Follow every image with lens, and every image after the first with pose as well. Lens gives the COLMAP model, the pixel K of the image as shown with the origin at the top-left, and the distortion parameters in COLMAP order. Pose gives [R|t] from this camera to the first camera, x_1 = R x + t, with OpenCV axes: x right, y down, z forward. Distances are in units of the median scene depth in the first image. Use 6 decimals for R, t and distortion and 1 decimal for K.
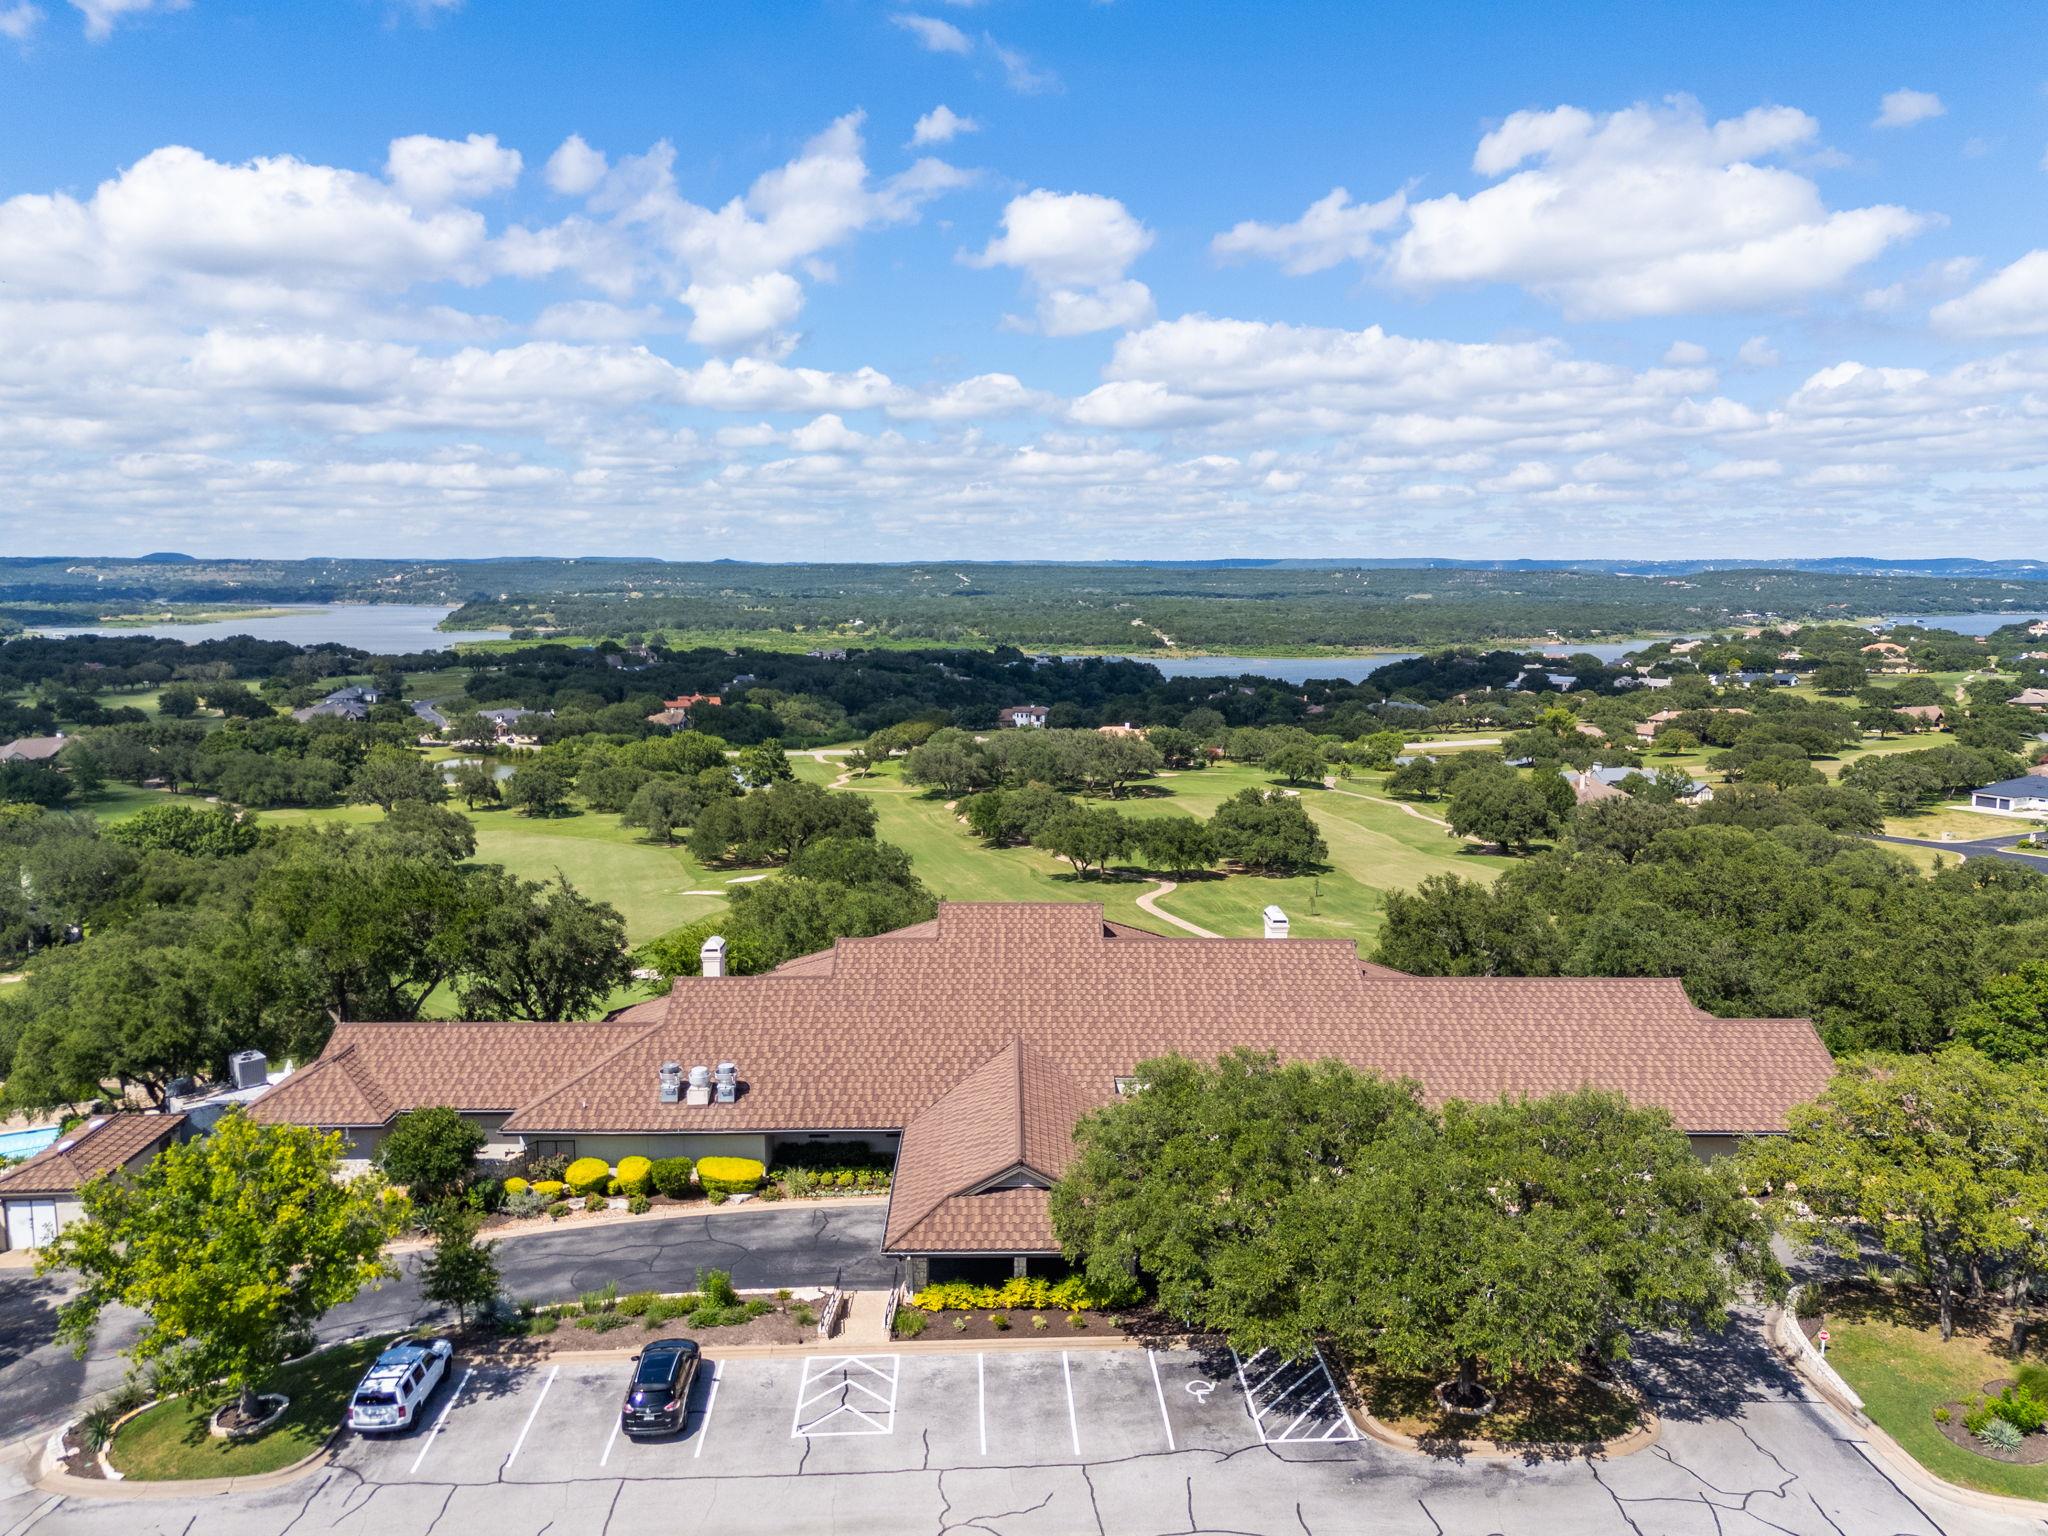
lens RADIAL K [[1408.5, 0, 1024.0], [0, 1408.5, 768.0], [0, 0, 1]] dist [0.065757, -0.032741]
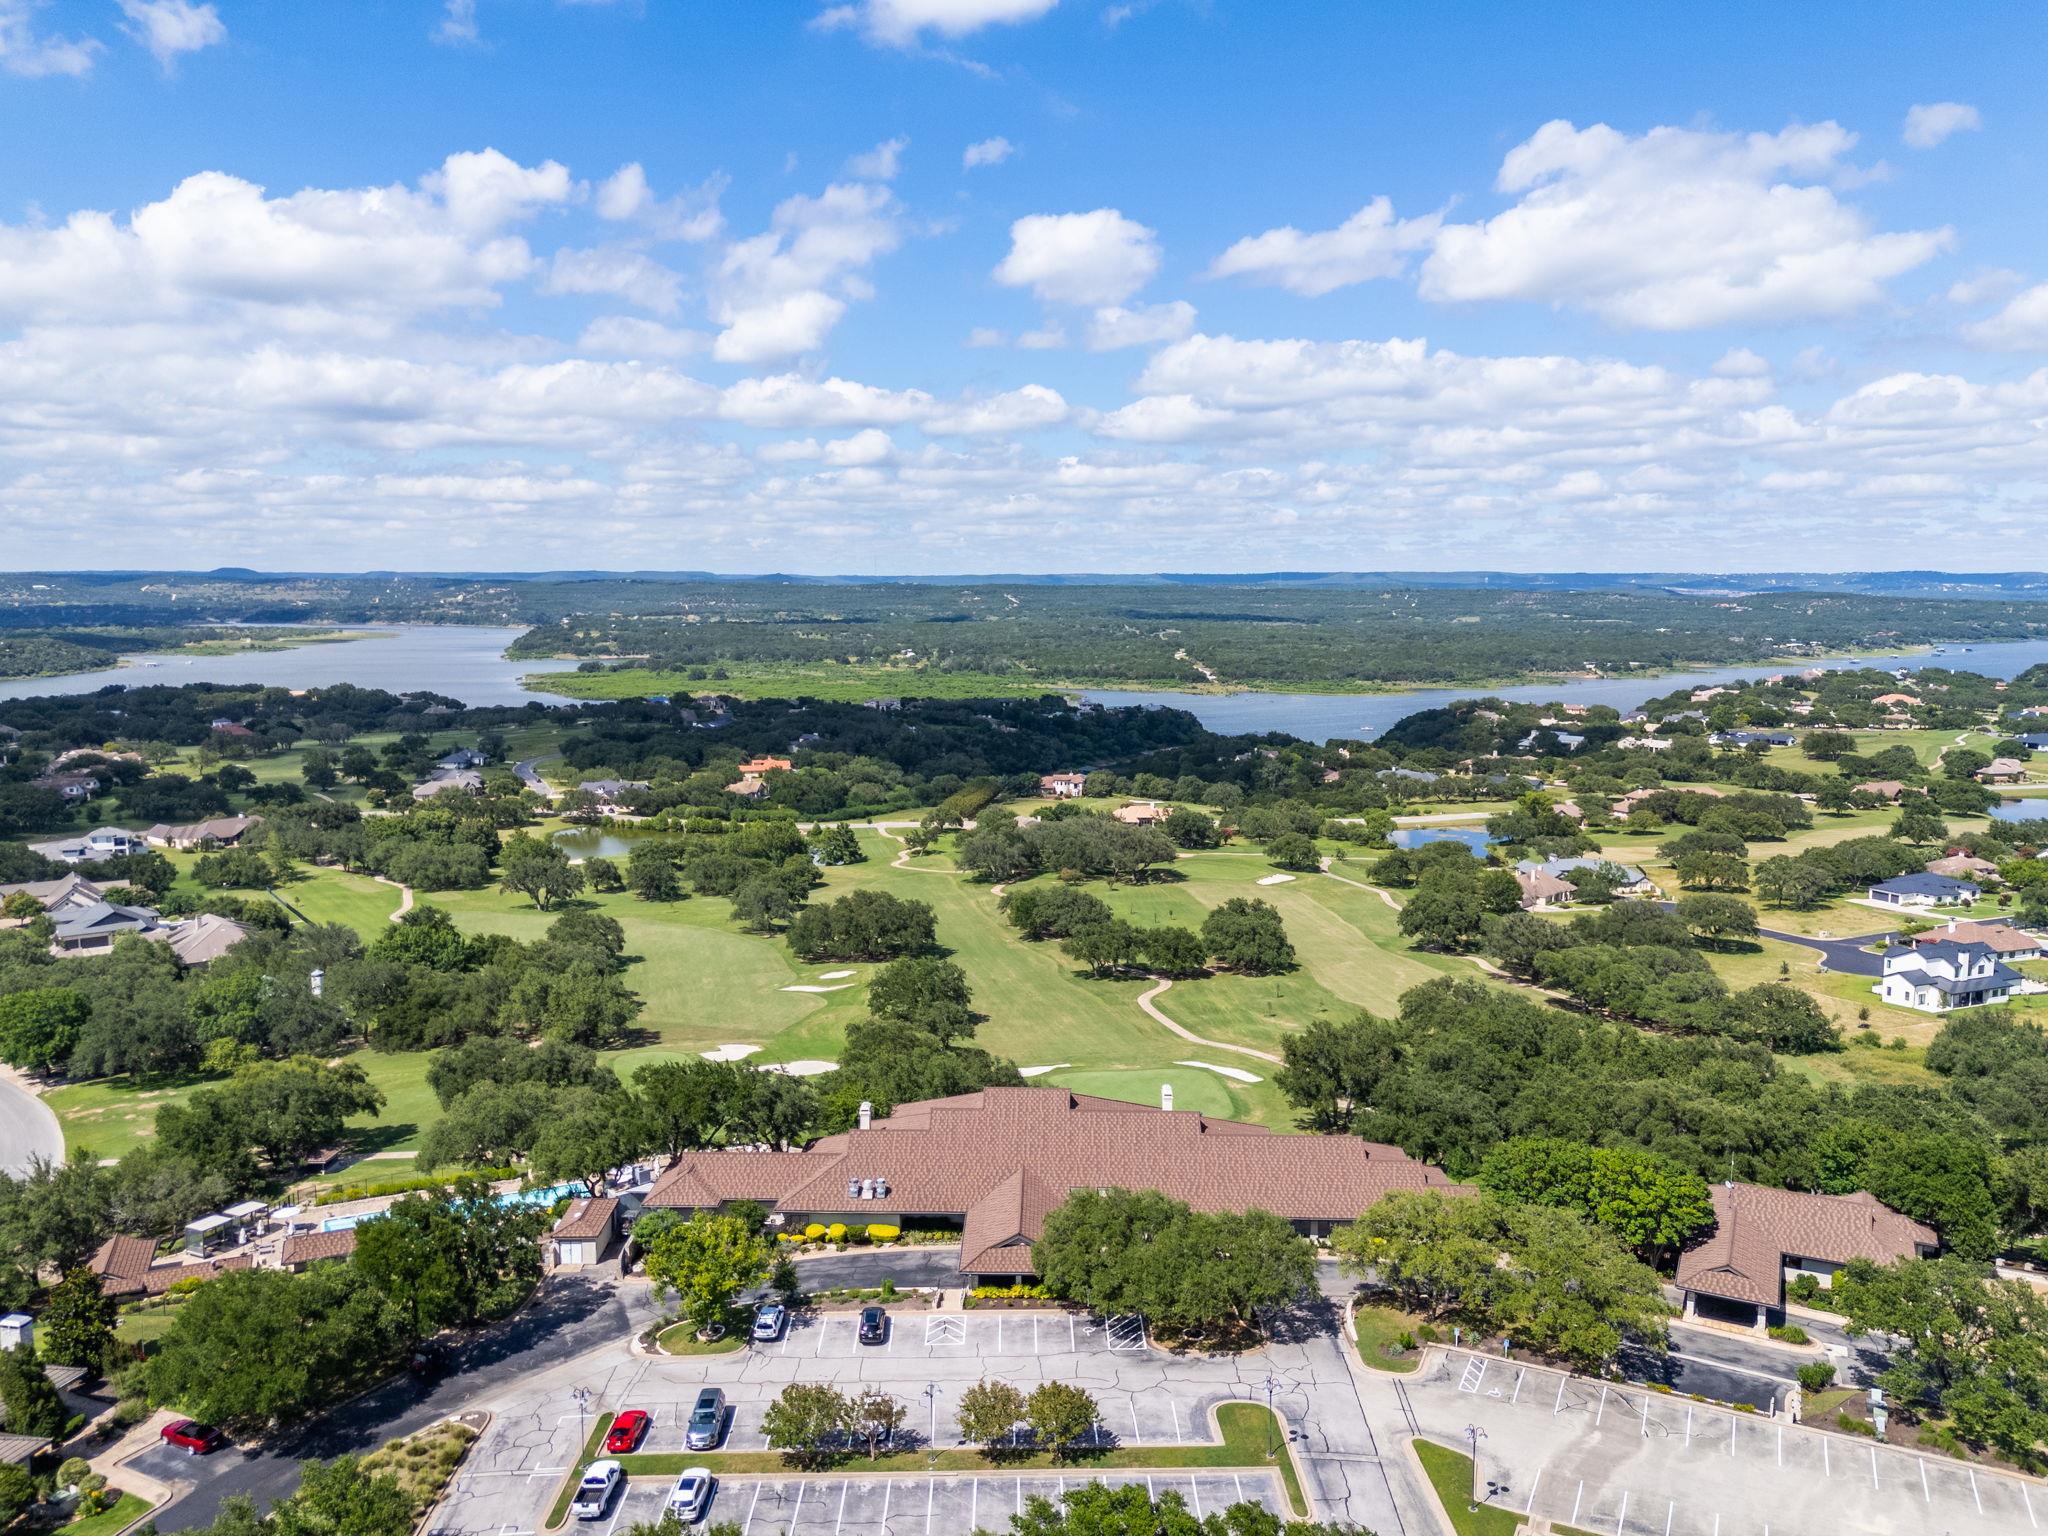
lens RADIAL K [[1408.5, 0, 1024.0], [0, 1408.5, 768.0], [0, 0, 1]] dist [0.065757, -0.032741]
pose [[0.999405, 0.002266, -0.034418, 0.017880], [-0.002628, 0.999942, -0.010476, -0.096725], [0.034393, 0.010561, 0.999353, -0.278832]]
